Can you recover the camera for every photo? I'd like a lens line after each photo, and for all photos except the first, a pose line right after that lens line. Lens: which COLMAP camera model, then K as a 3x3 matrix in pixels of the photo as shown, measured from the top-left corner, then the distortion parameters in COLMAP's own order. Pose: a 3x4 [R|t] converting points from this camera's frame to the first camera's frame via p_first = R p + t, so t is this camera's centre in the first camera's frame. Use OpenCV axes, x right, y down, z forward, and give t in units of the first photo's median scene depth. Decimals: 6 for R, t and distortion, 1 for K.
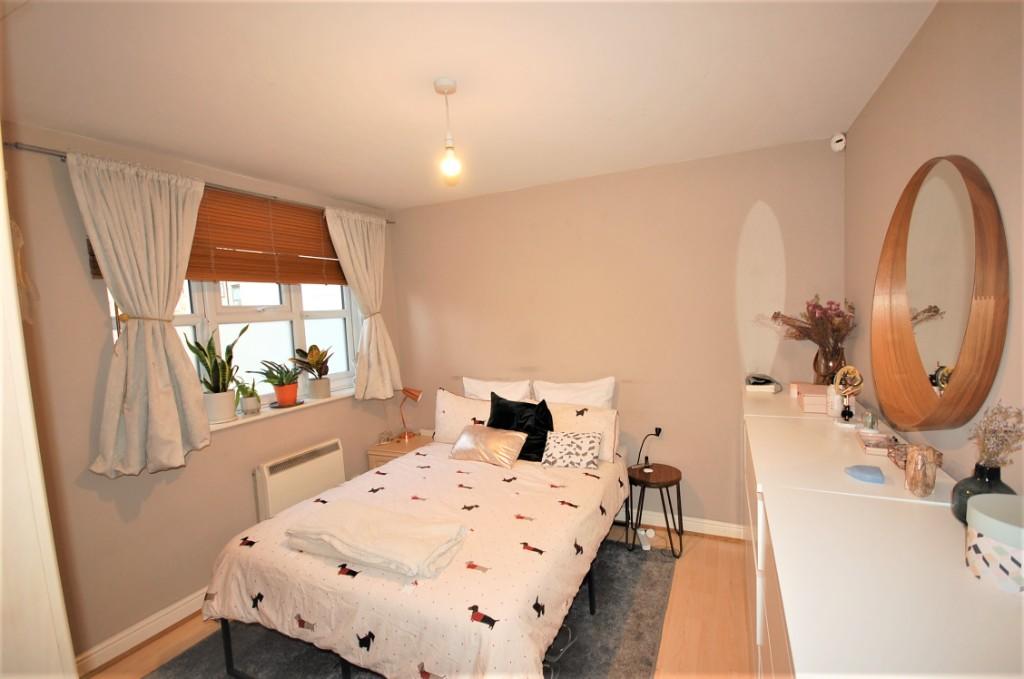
lens RADIAL K [[453.5, 0, 518.9], [0, 453.5, 340.6], [0, 0, 1]] dist [-0.009752, -0.004514]
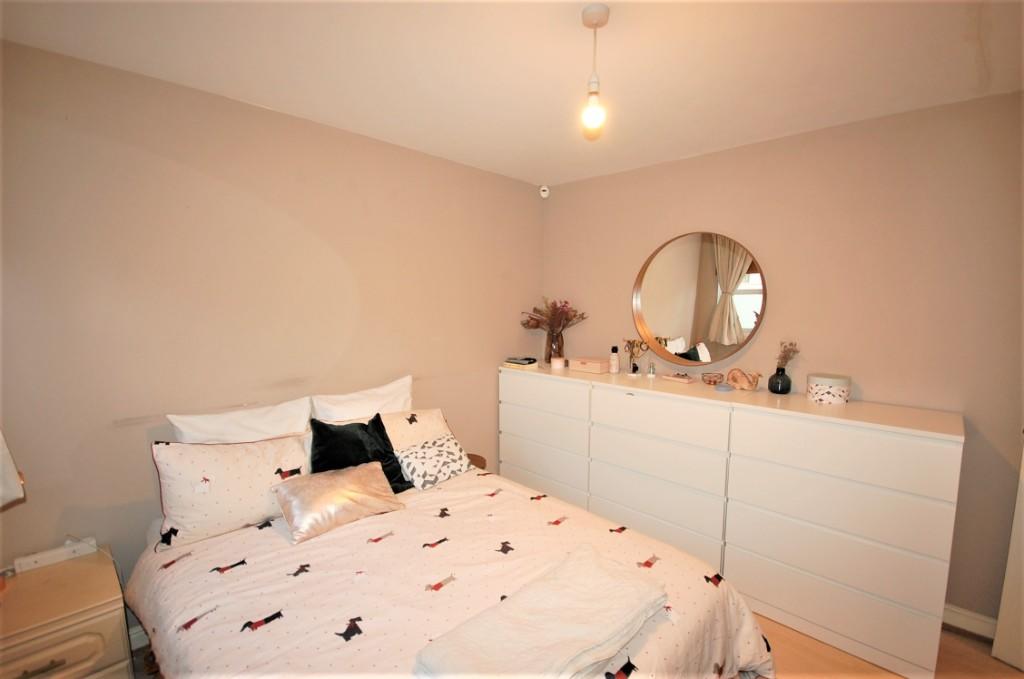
lens RADIAL K [[453.5, 0, 515.2], [0, 453.5, 340.7], [0, 0, 1]] dist [-0.009752, -0.004514]
pose [[0.317980, -0.036701, 0.947387, -0.724428], [0.050028, 0.998508, 0.021890, 0.002571], [-0.946776, 0.040435, 0.319342, 0.646014]]
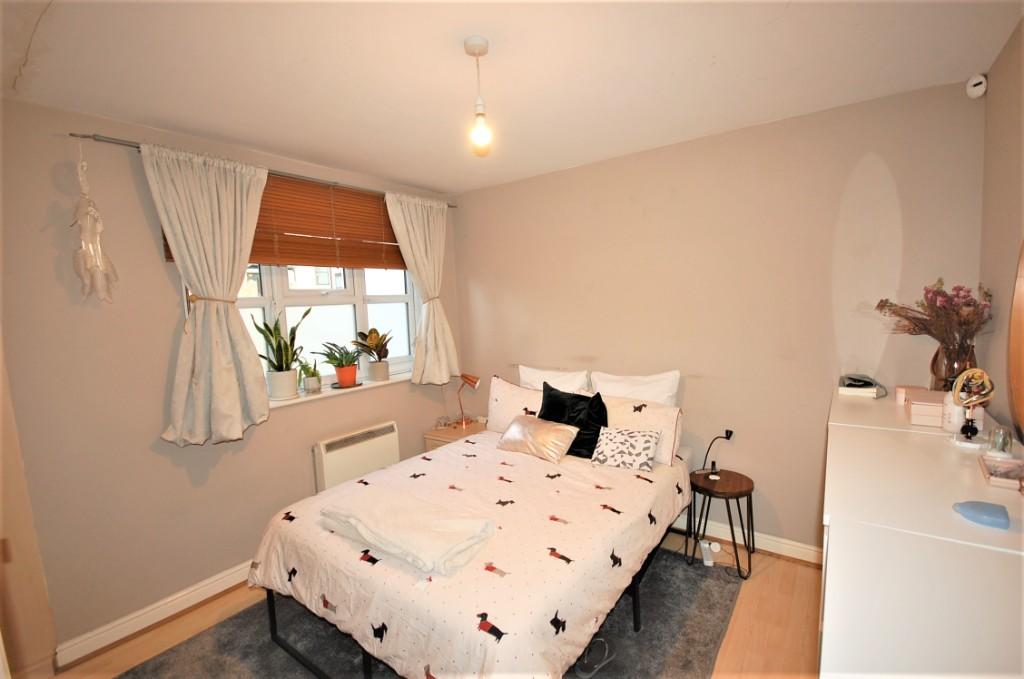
lens RADIAL K [[453.5, 0, 517.5], [0, 453.5, 341.5], [0, 0, 1]] dist [-0.009752, -0.004514]
pose [[0.982142, 0.026599, -0.186252, 0.076178], [-0.021660, 0.999359, 0.028503, 0.004102], [0.186891, -0.023960, 0.982088, 0.074869]]
